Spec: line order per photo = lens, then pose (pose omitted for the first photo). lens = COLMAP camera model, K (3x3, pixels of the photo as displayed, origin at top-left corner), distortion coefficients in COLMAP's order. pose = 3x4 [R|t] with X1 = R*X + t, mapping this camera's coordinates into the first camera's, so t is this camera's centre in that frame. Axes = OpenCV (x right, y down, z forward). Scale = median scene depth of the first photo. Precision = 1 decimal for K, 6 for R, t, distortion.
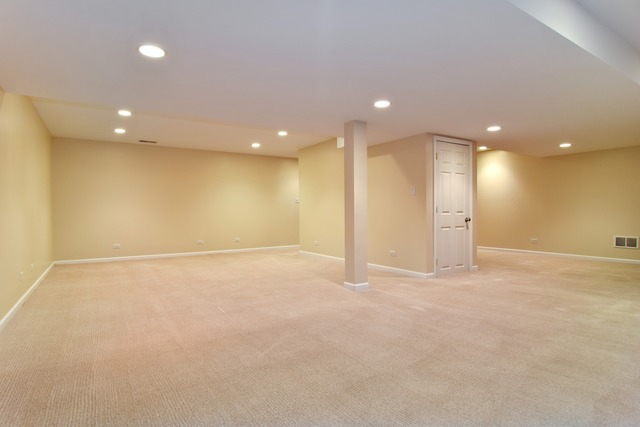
lens RADIAL K [[347.4, 0, 320.7], [0, 347.4, 213.8], [0, 0, 1]] dist [-0.000035, -0.007479]
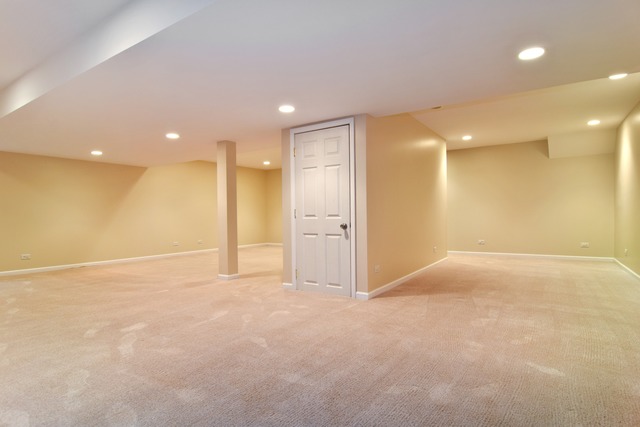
lens RADIAL K [[347.4, 0, 319.9], [0, 347.4, 213.7], [0, 0, 1]] dist [-0.000035, -0.007479]
pose [[0.394107, -0.002216, -0.919062, 1.114538], [0.007687, 0.999970, 0.000885, -0.010361], [0.919032, -0.007414, 0.394113, 0.683366]]
